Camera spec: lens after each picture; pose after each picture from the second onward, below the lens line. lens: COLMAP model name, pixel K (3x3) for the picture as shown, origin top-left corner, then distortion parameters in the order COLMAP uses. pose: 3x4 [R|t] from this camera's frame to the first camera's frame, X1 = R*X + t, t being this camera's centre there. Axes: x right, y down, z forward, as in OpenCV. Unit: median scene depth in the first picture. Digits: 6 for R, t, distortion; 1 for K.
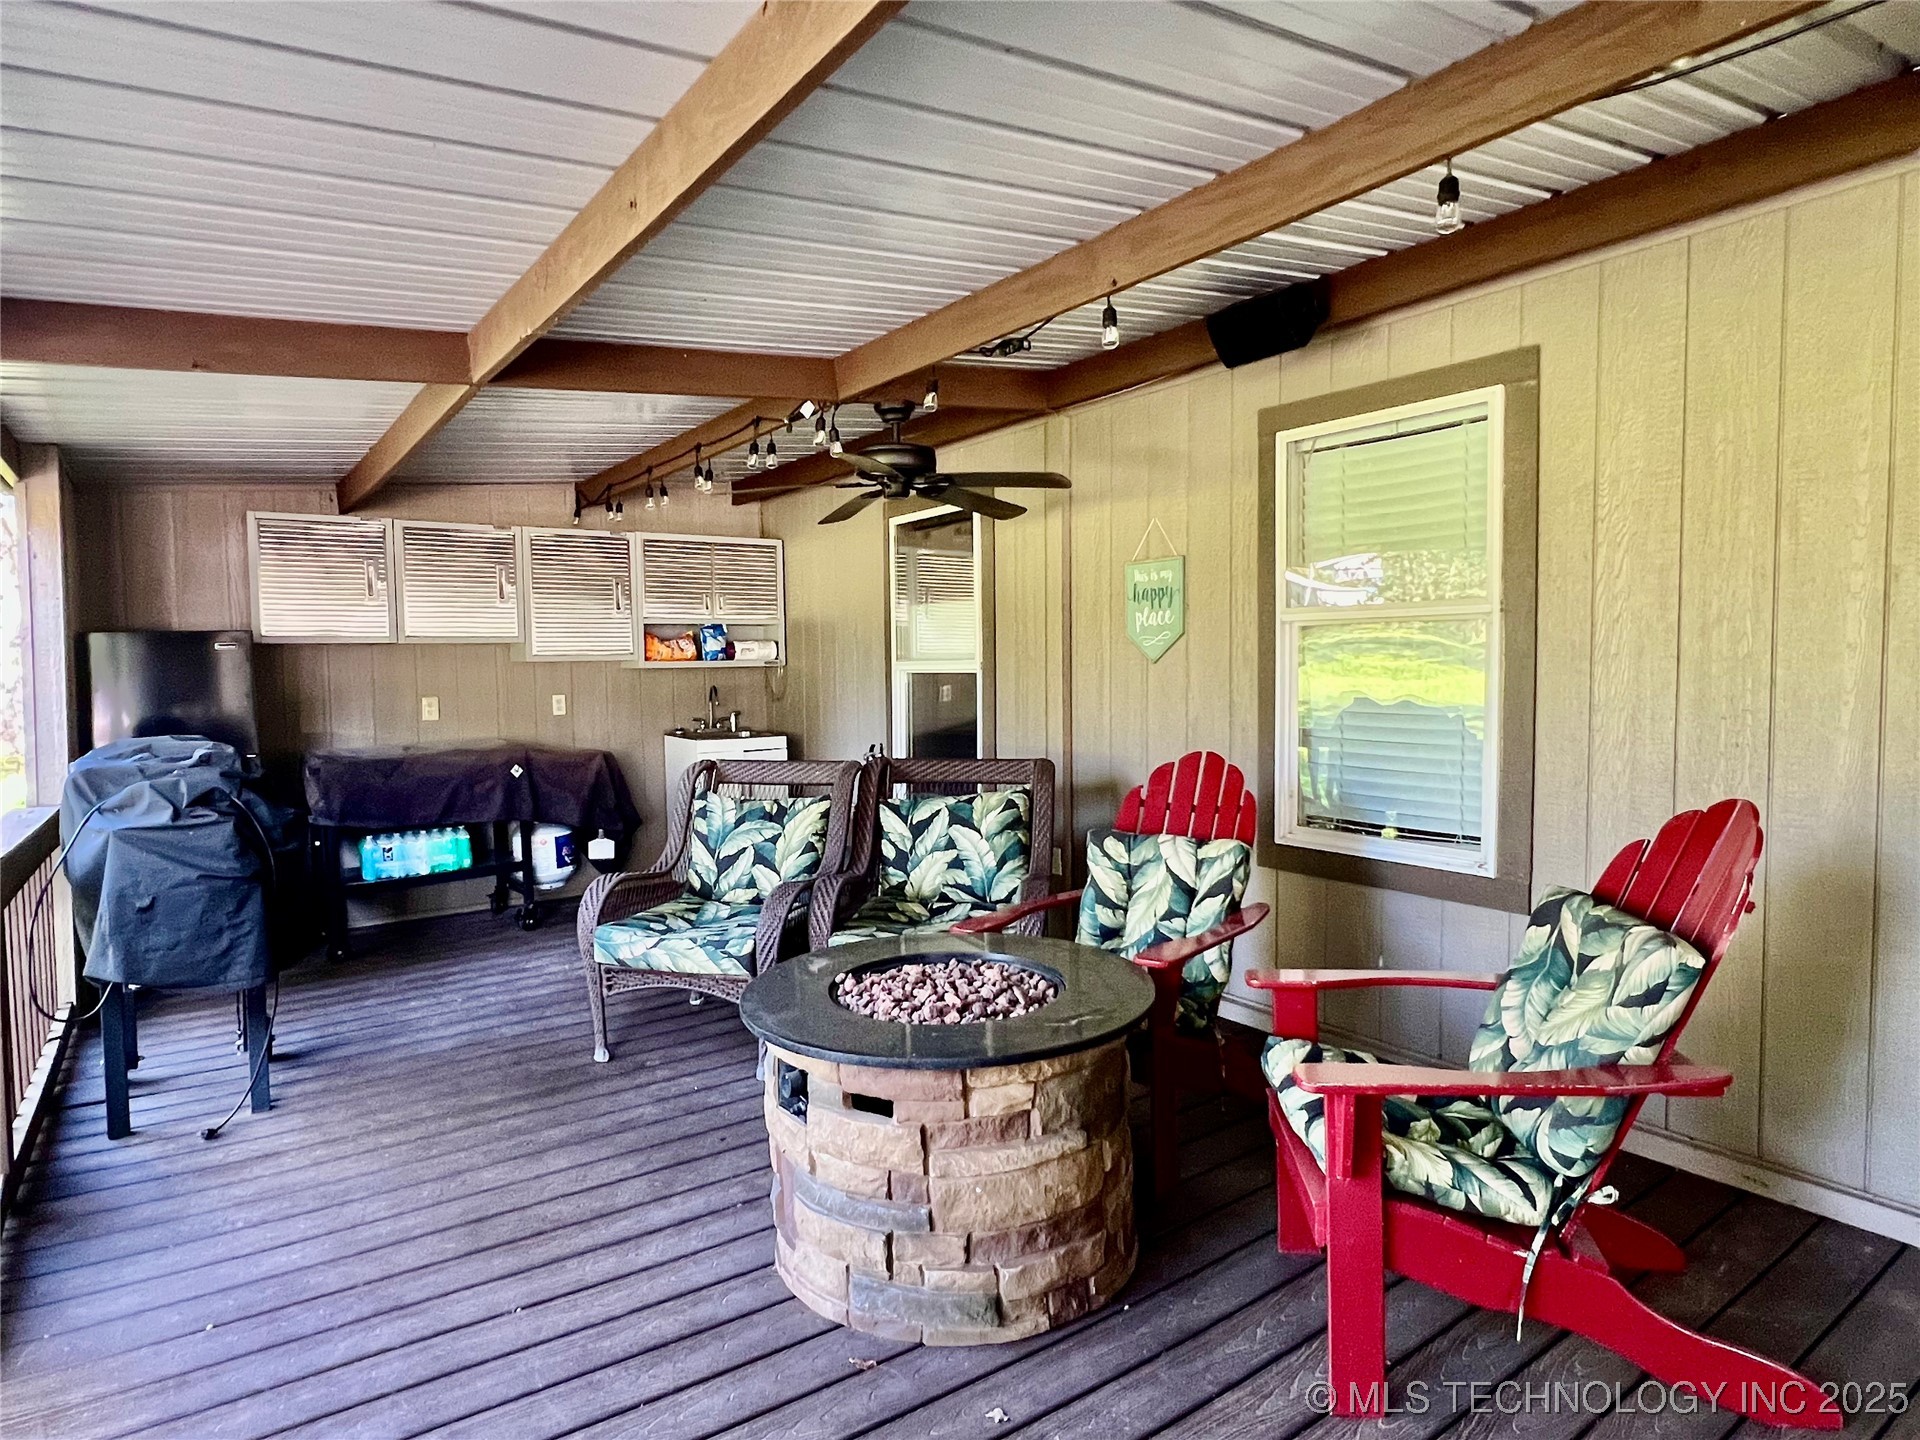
lens RADIAL K [[1116.9, 0, 944.6], [0, 1116.9, 722.6], [0, 0, 1]] dist [-0.001835, 0.001403]
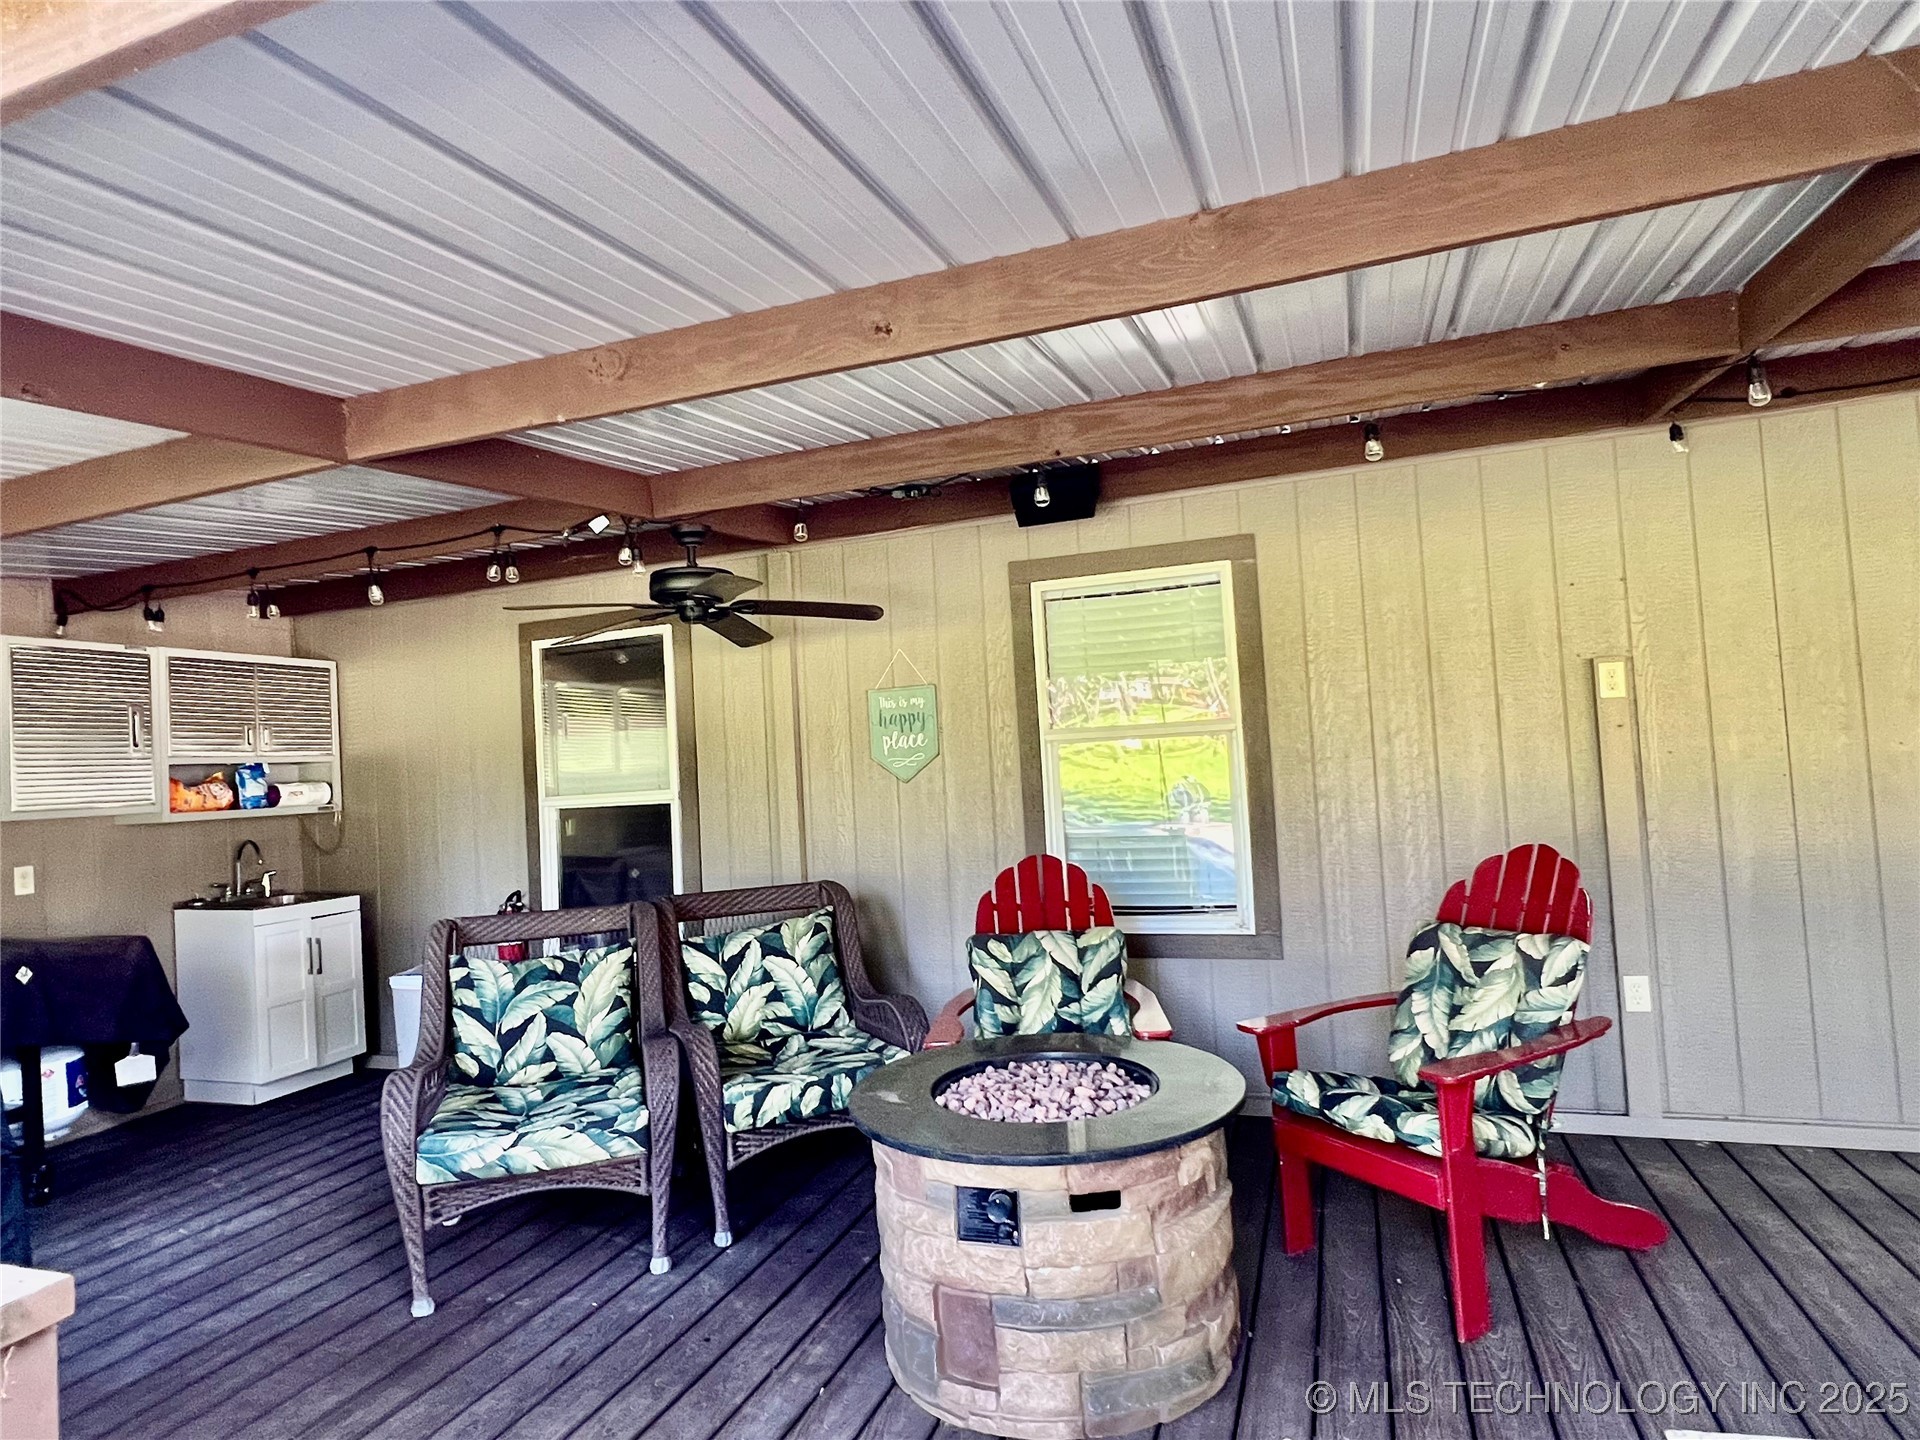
lens RADIAL K [[1116.9, 0, 944.6], [0, 1116.9, 724.0], [0, 0, 1]] dist [-0.001835, 0.001403]
pose [[0.818227, -0.008042, 0.574838, -0.422920], [0.075201, 0.992808, -0.093152, -0.006678], [-0.569955, 0.119448, 0.812947, 0.100200]]
